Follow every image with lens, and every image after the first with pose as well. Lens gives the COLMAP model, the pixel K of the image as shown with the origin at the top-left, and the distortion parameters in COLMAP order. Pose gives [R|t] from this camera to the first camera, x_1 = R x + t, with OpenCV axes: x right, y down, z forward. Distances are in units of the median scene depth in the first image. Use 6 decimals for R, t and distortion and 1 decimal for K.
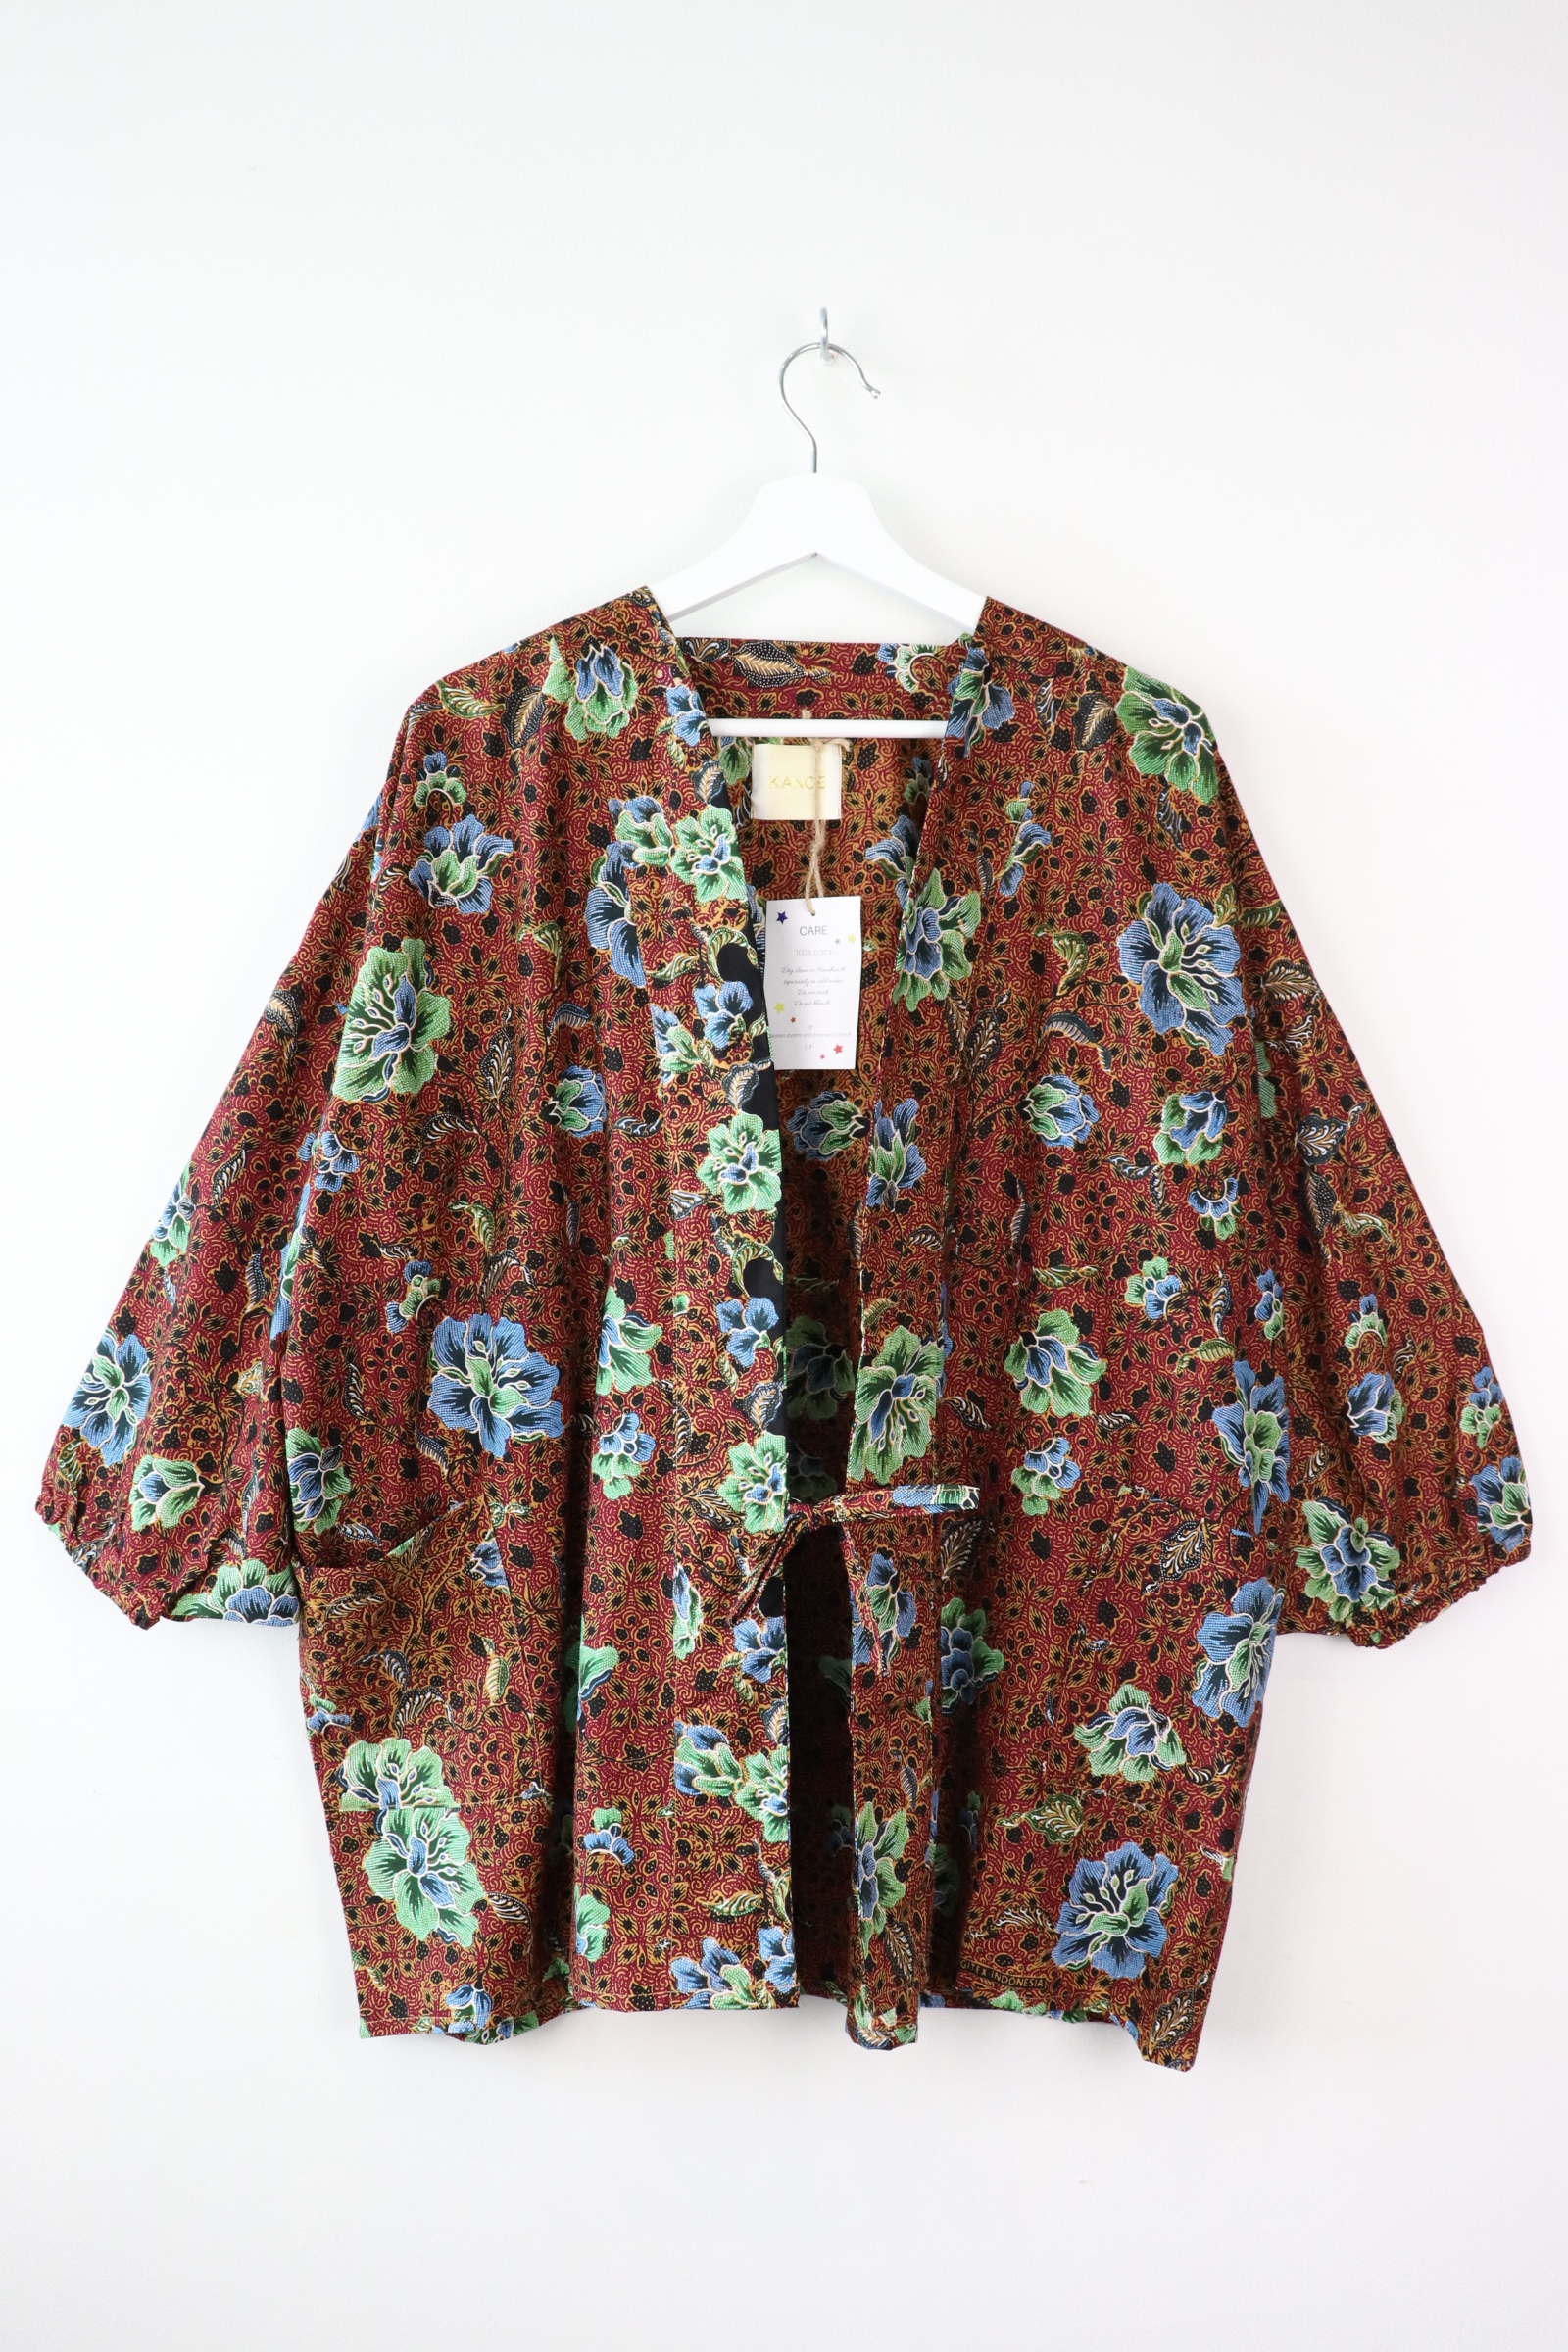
lens RADIAL K [[2017.1, 0, 810.7], [0, 2017.1, 1119.2], [0, 0, 1]] dist [-0.169583, 0.155515]
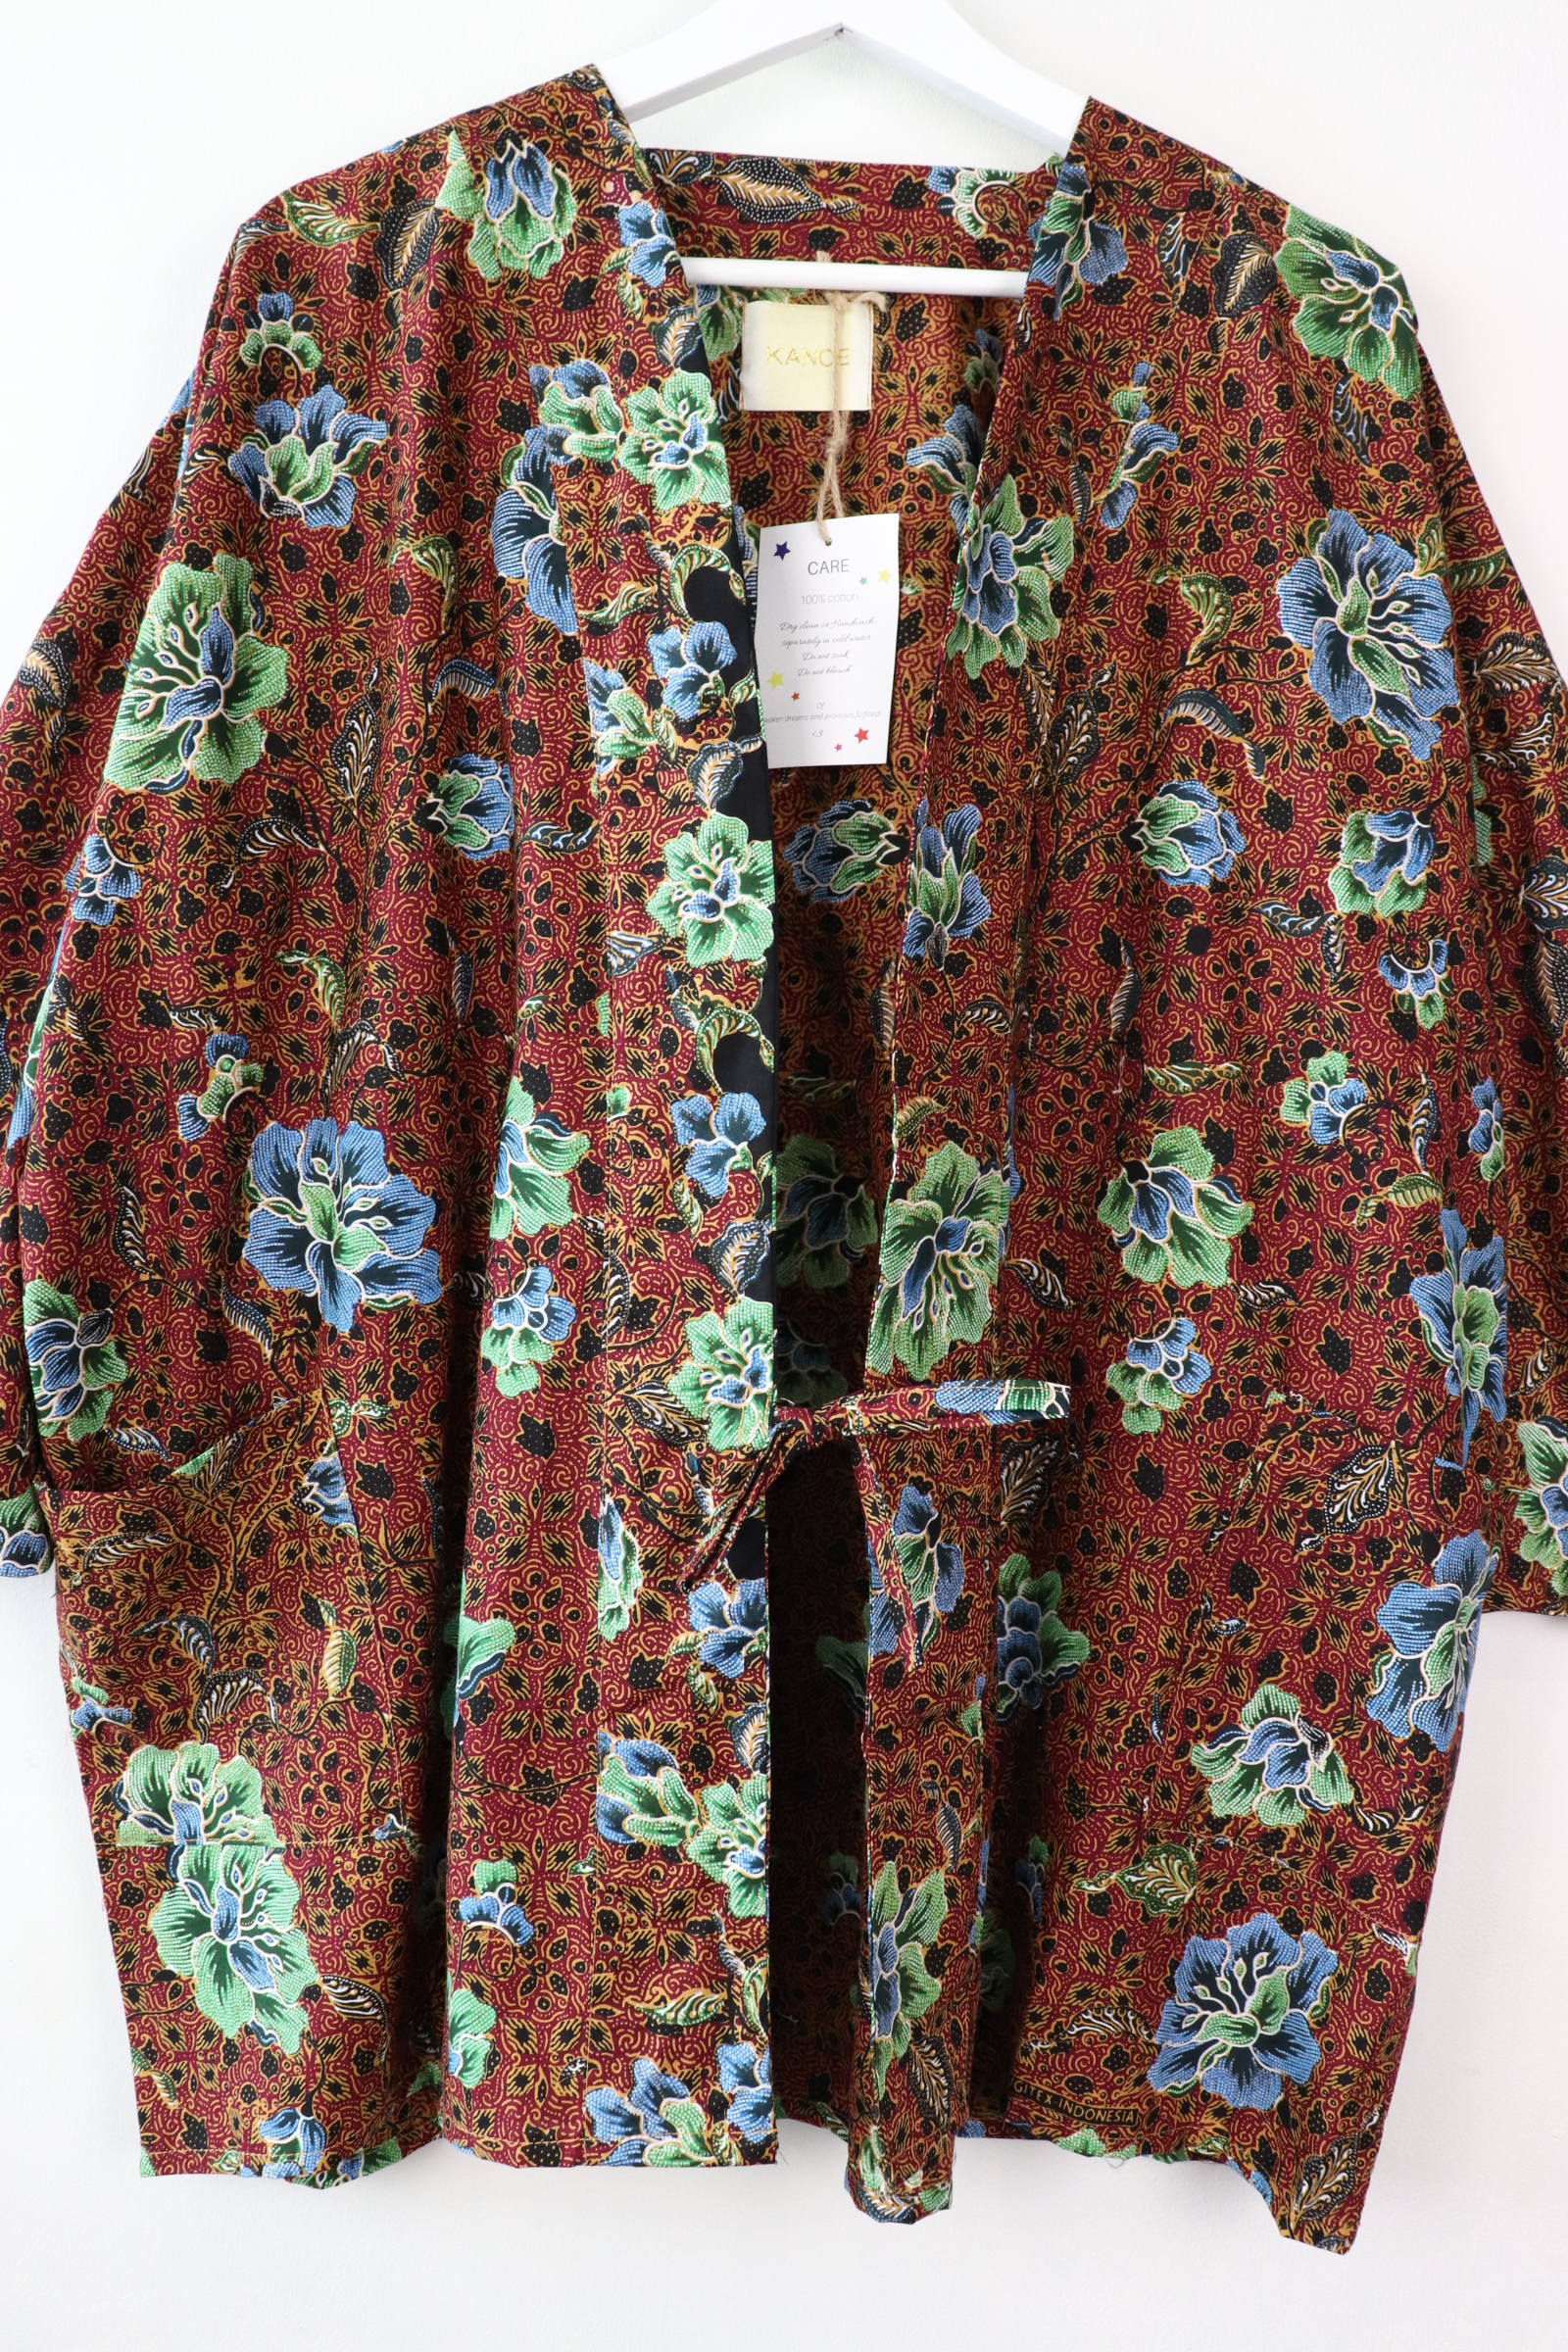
lens RADIAL K [[2017.1, 0, 810.7], [0, 2017.1, 1119.2], [0, 0, 1]] dist [-0.169583, 0.155515]
pose [[0.999809, 0.018737, 0.005493, -0.004798], [-0.018864, 0.999531, 0.024143, 0.078286], [-0.005038, -0.024242, 0.999693, 0.330752]]
